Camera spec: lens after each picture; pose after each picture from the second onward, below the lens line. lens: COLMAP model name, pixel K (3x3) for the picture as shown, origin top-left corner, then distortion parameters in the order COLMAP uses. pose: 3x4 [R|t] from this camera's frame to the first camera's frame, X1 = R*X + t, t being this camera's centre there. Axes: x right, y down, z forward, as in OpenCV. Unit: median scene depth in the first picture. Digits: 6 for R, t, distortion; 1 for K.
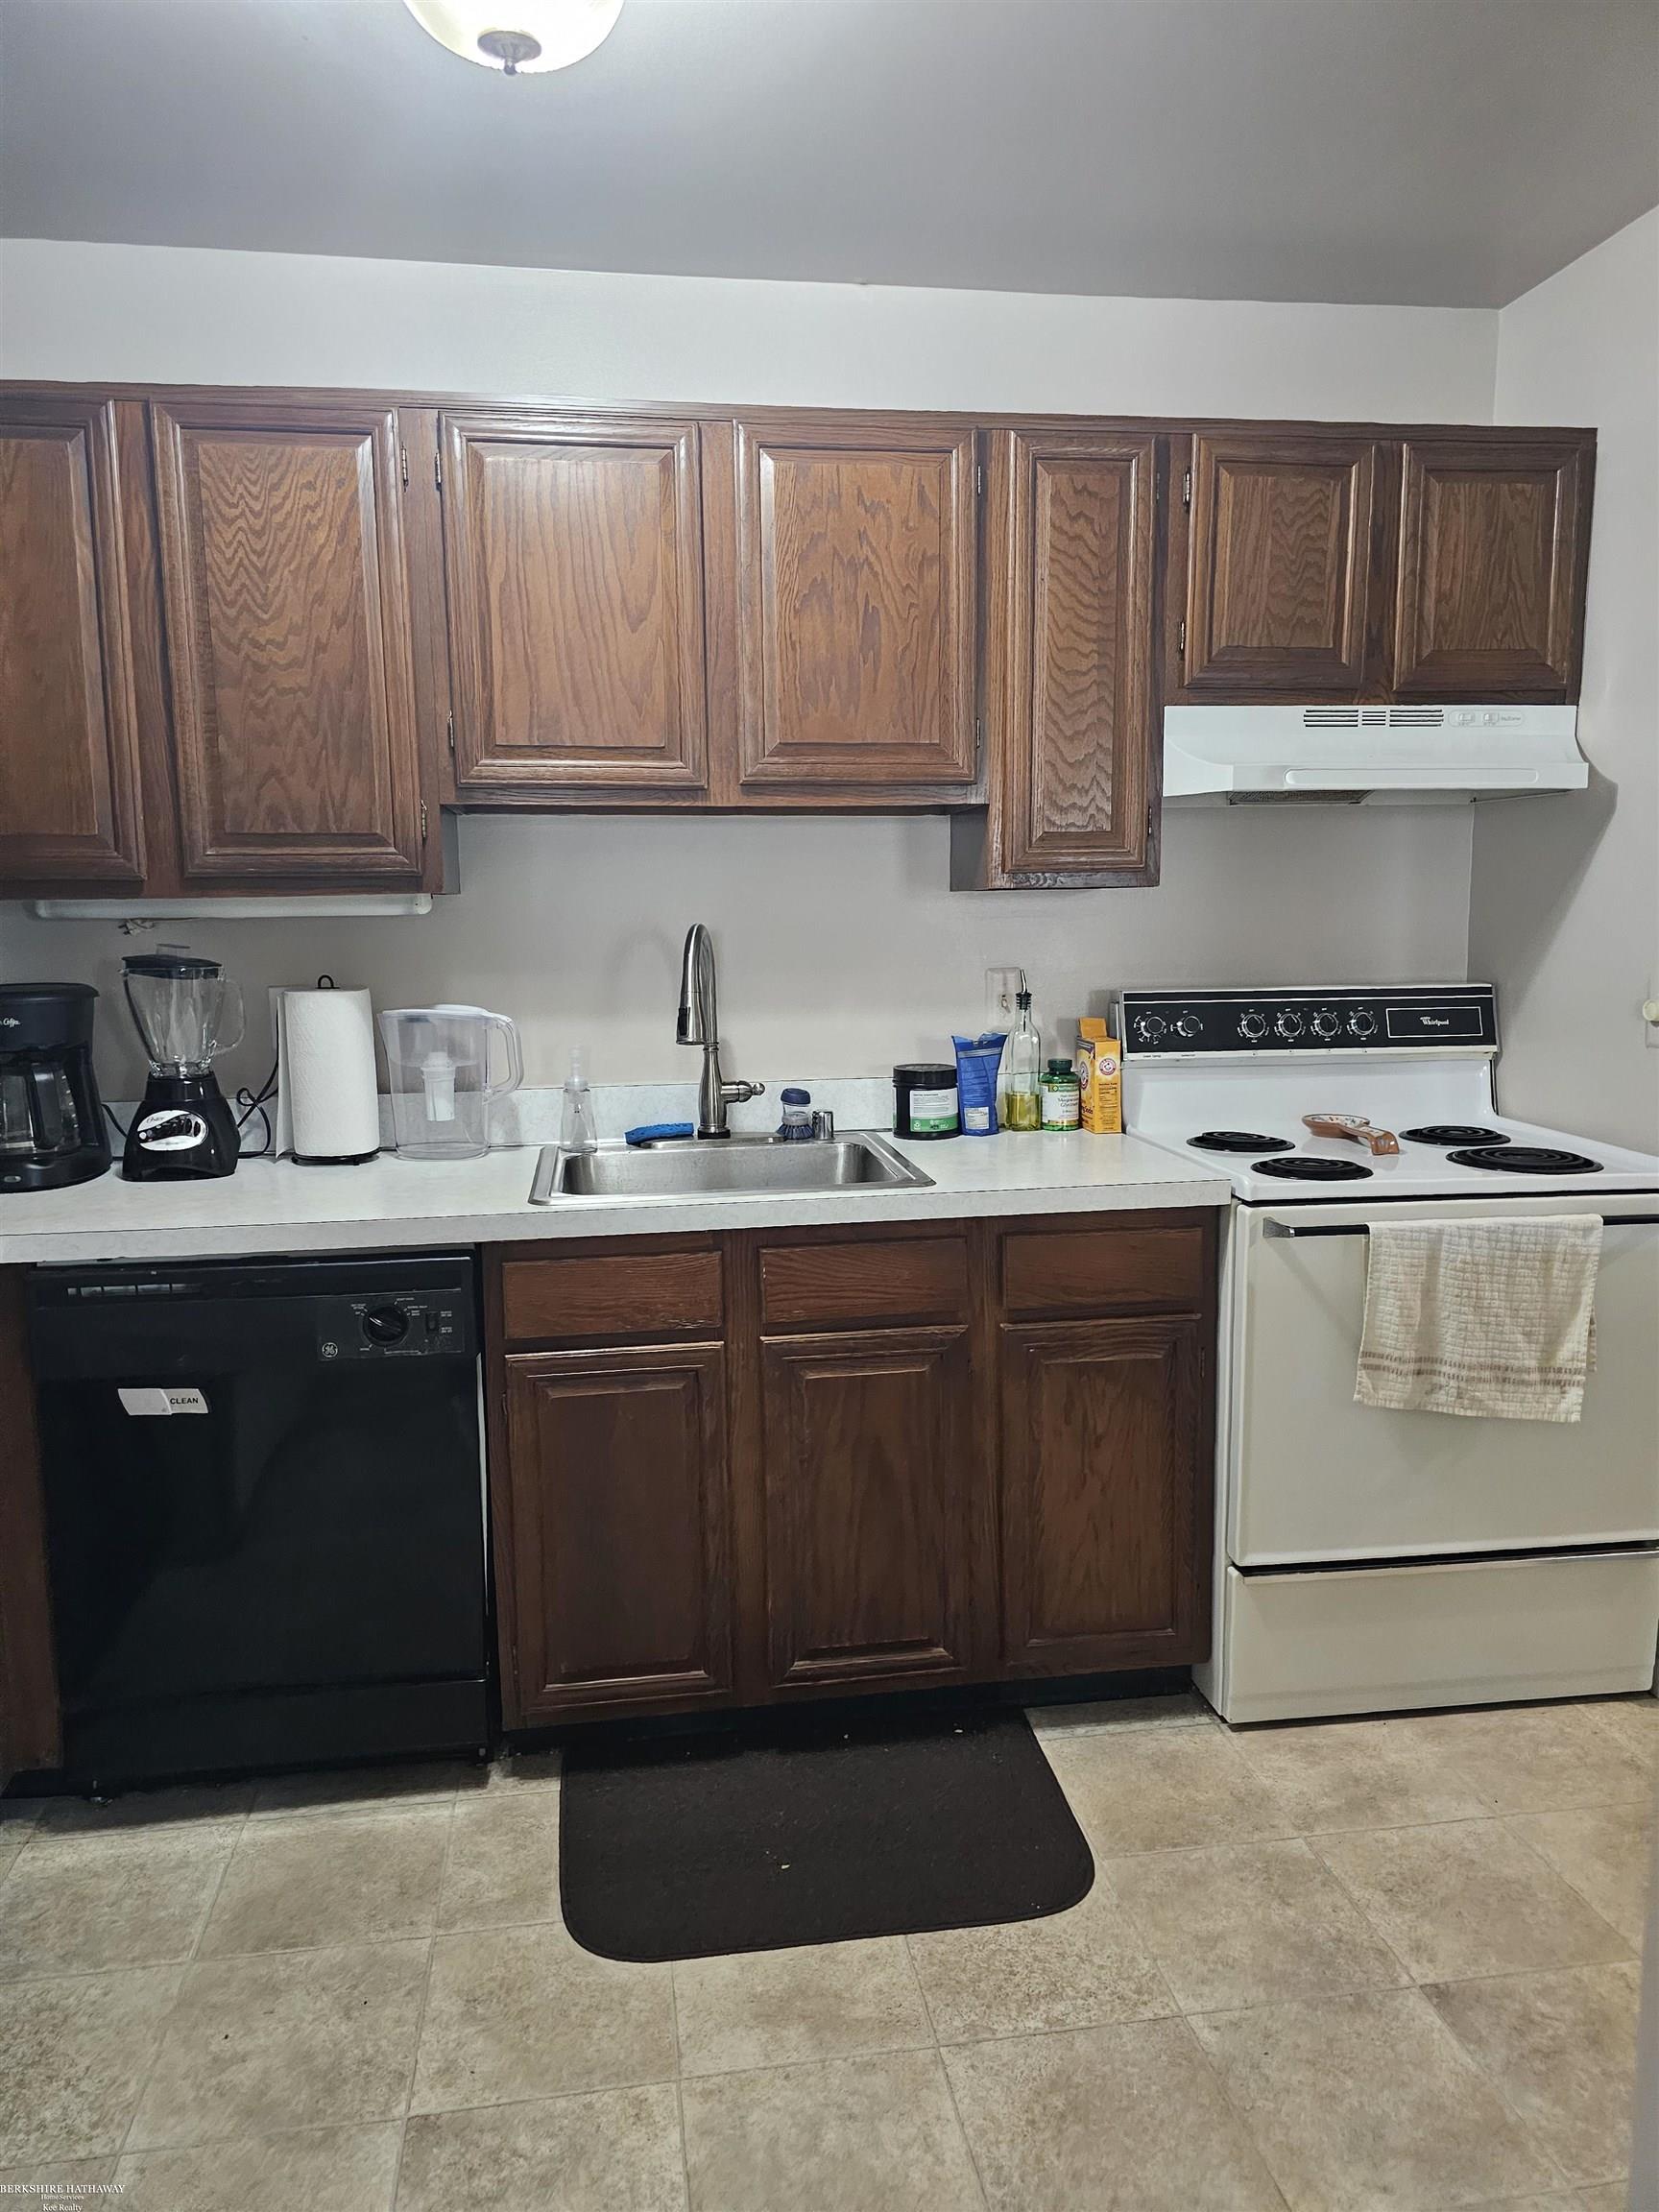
lens RADIAL K [[1497.5, 0, 823.9], [0, 1497.5, 1122.0], [0, 0, 1]] dist [0.047341, -0.052808]
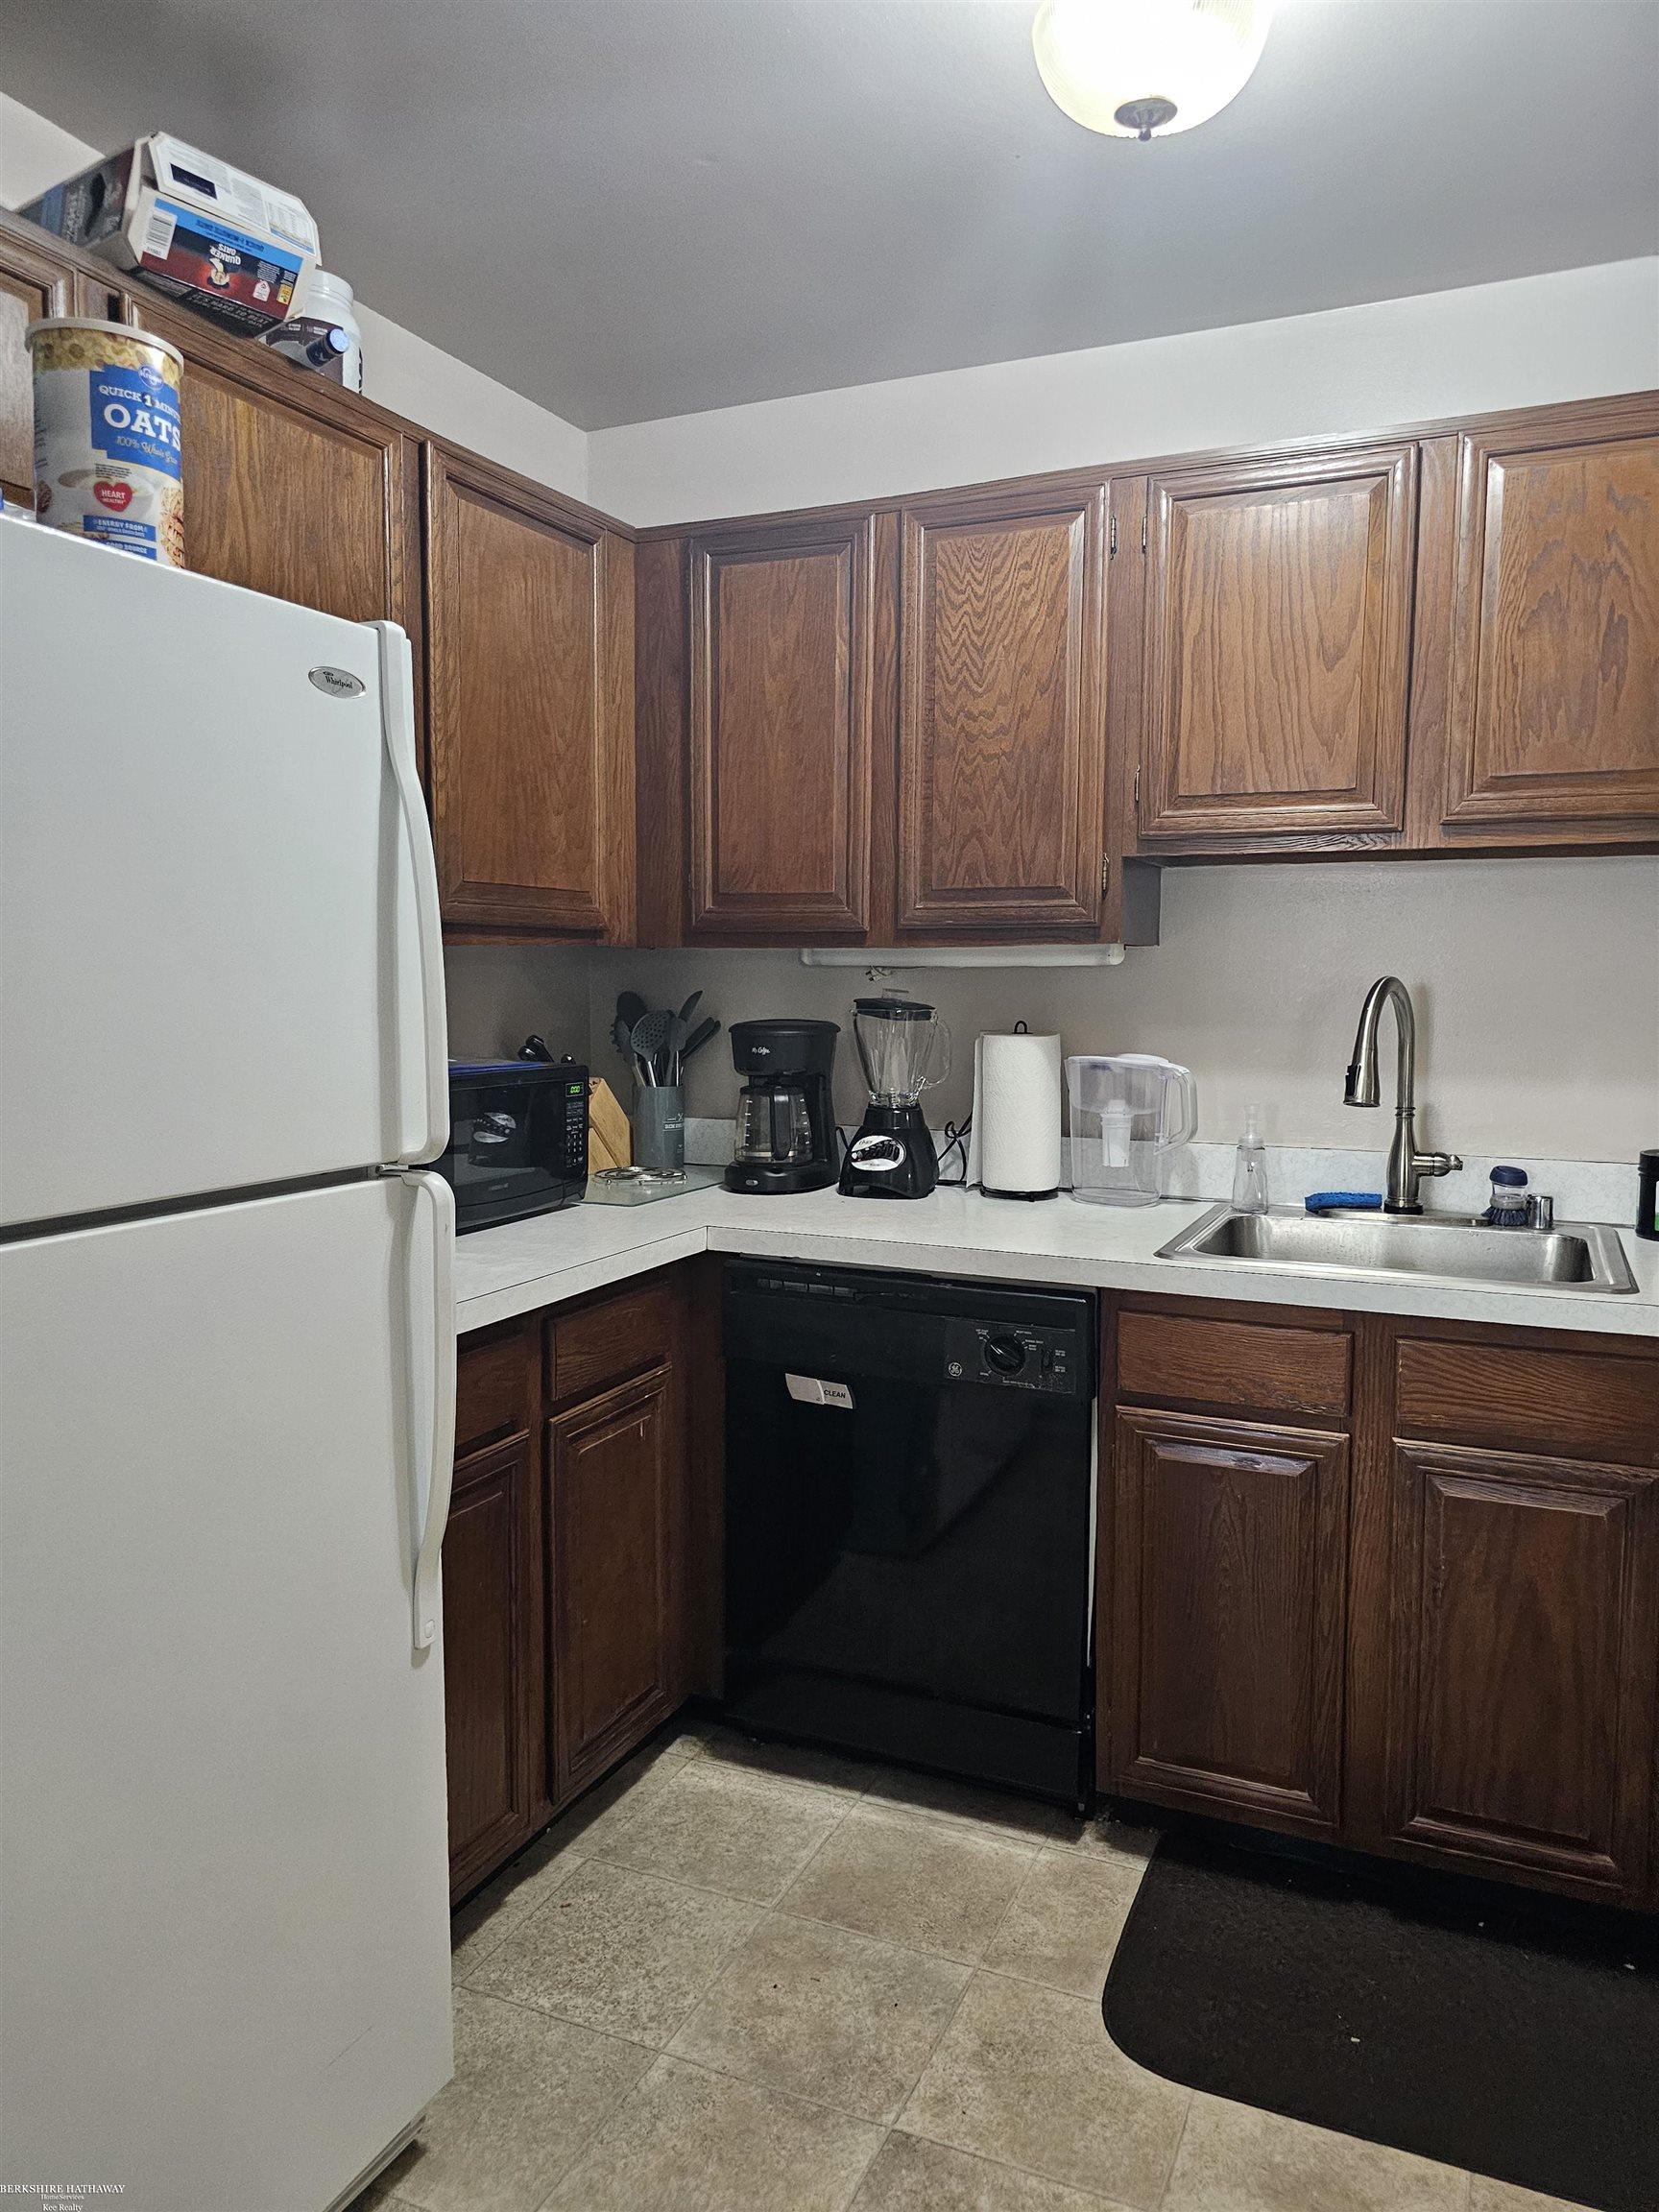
lens RADIAL K [[1497.5, 0, 842.4], [0, 1497.5, 1104.0], [0, 0, 1]] dist [0.047341, -0.052808]
pose [[0.842125, 0.064170, -0.535451, 0.145340], [-0.091241, 0.995535, -0.024191, -0.002283], [0.531508, 0.069227, 0.844220, 0.052606]]
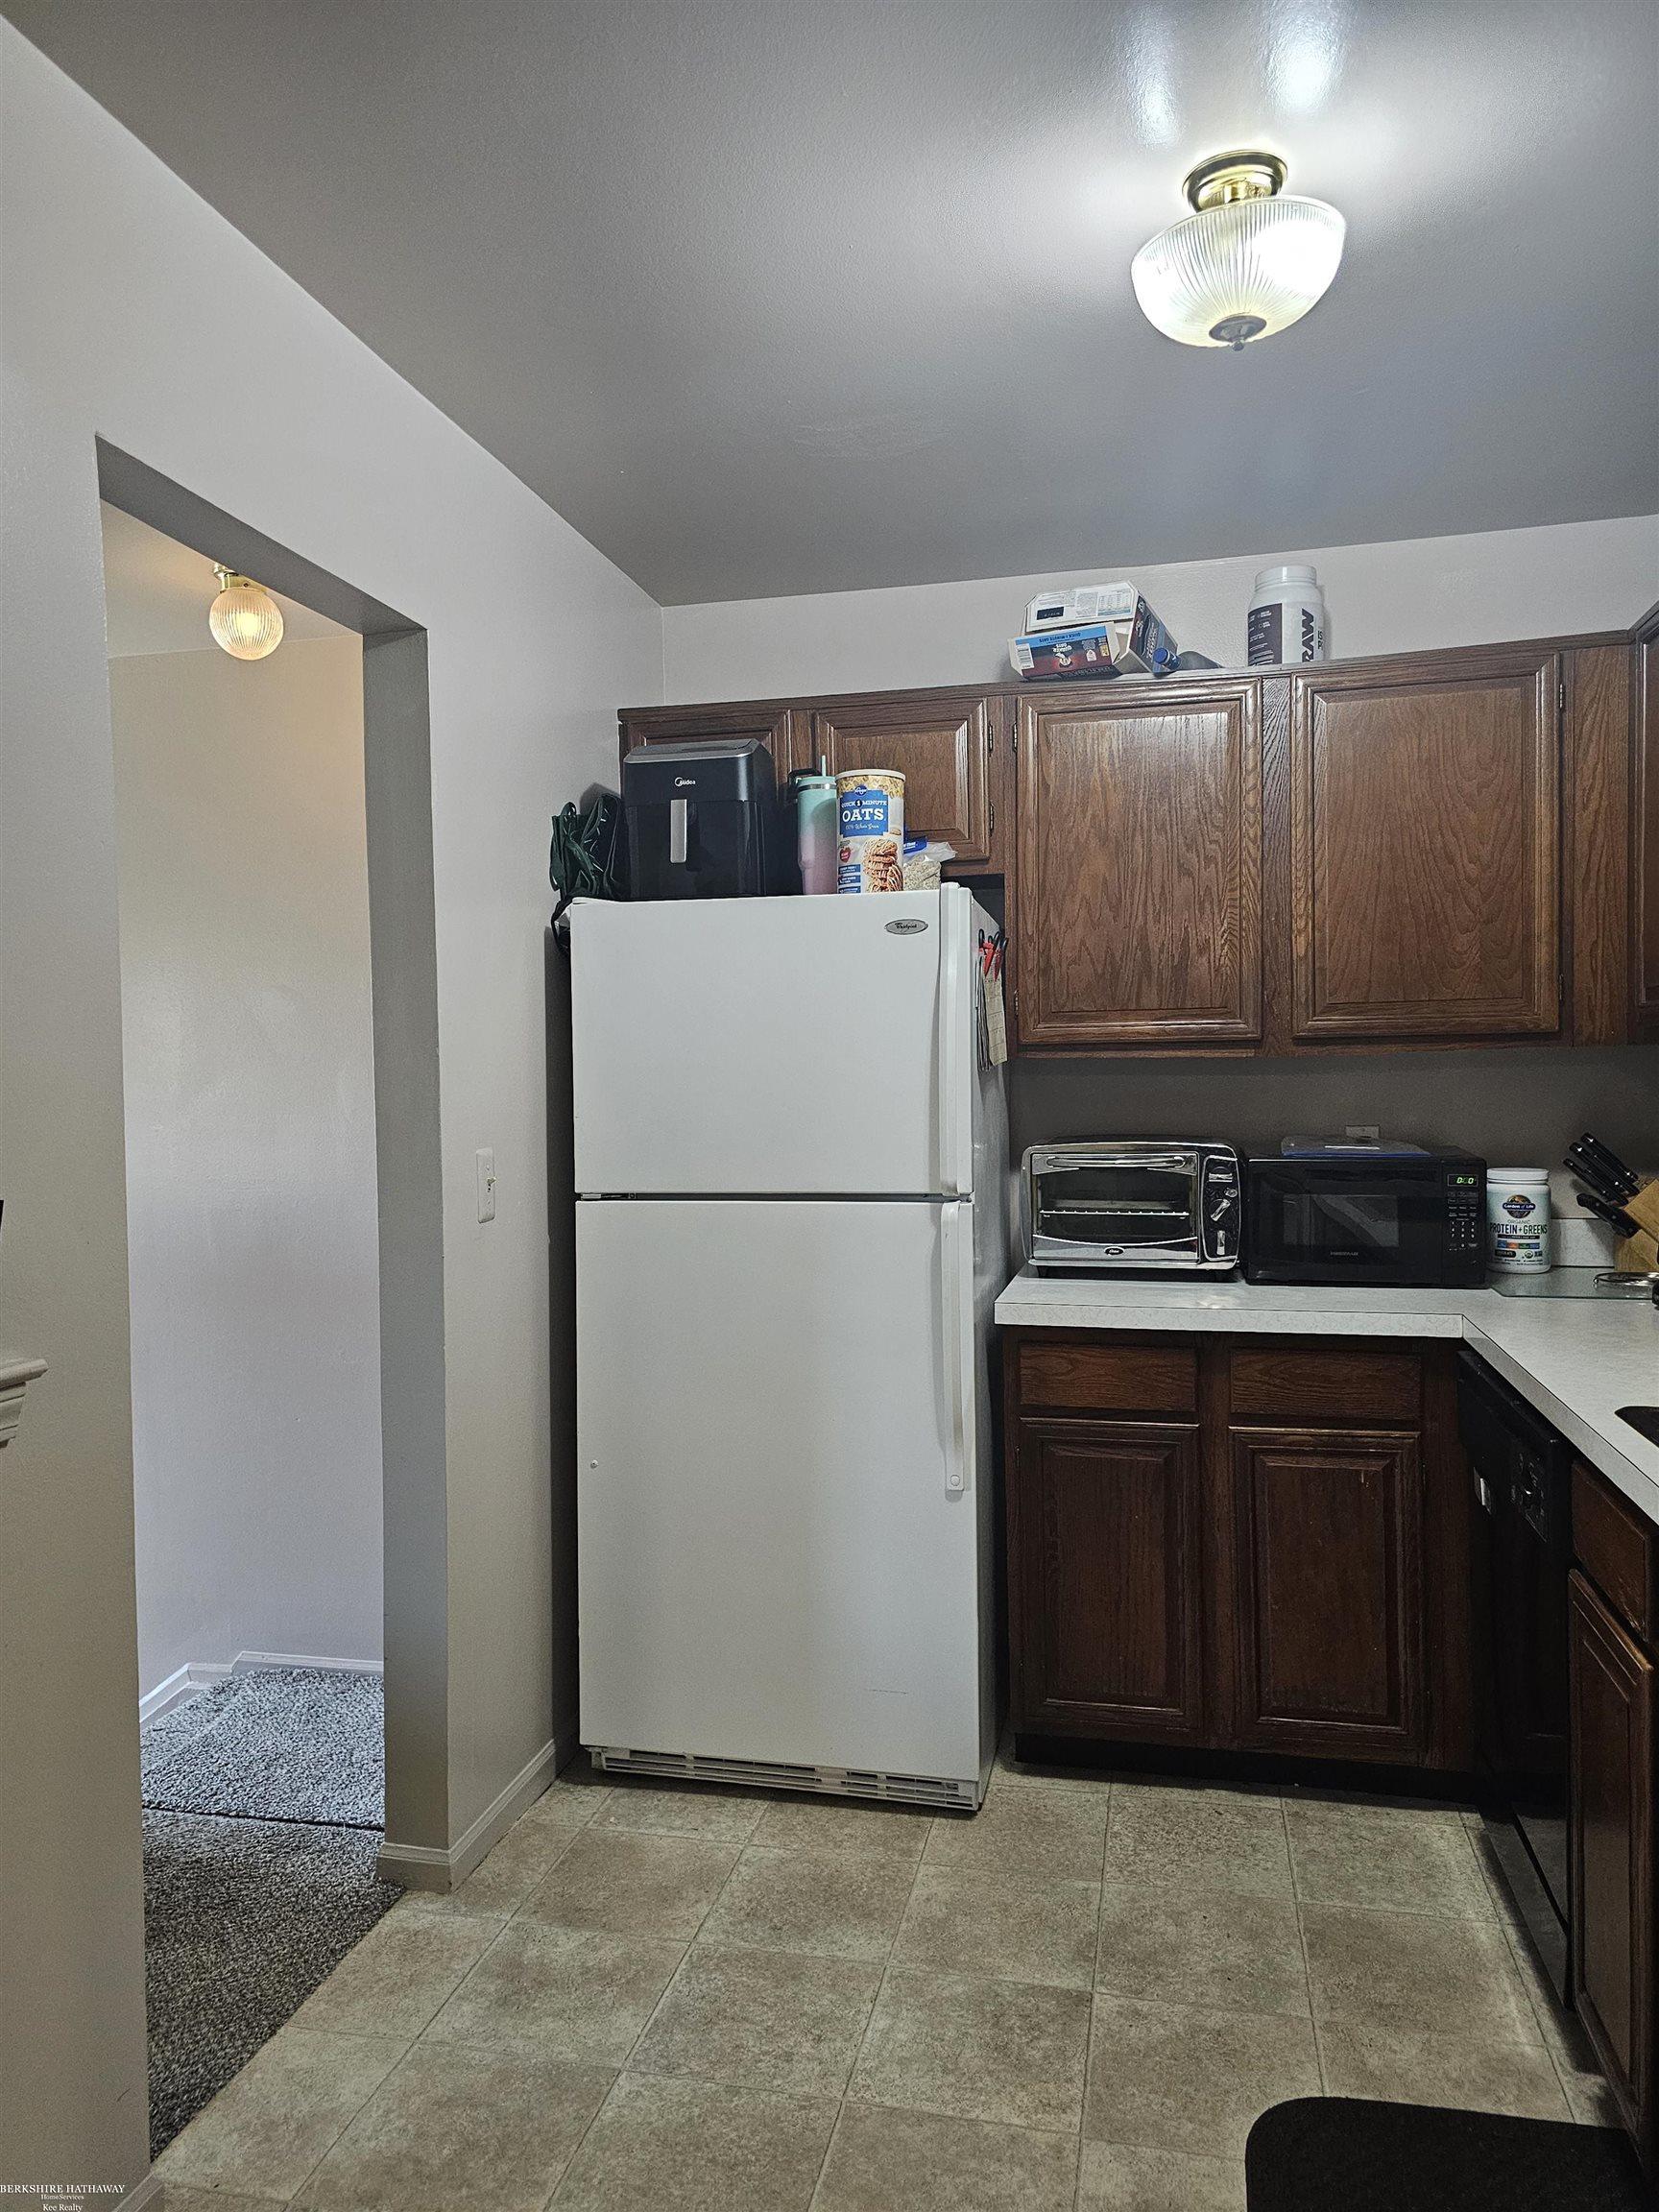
lens RADIAL K [[1497.5, 0, 815.6], [0, 1497.5, 1110.7], [0, 0, 1]] dist [0.047341, -0.052808]
pose [[-0.379428, 0.044164, -0.924167, 0.713216], [-0.107807, 0.989946, 0.091568, -0.132905], [0.918919, 0.134375, -0.370852, 0.846581]]
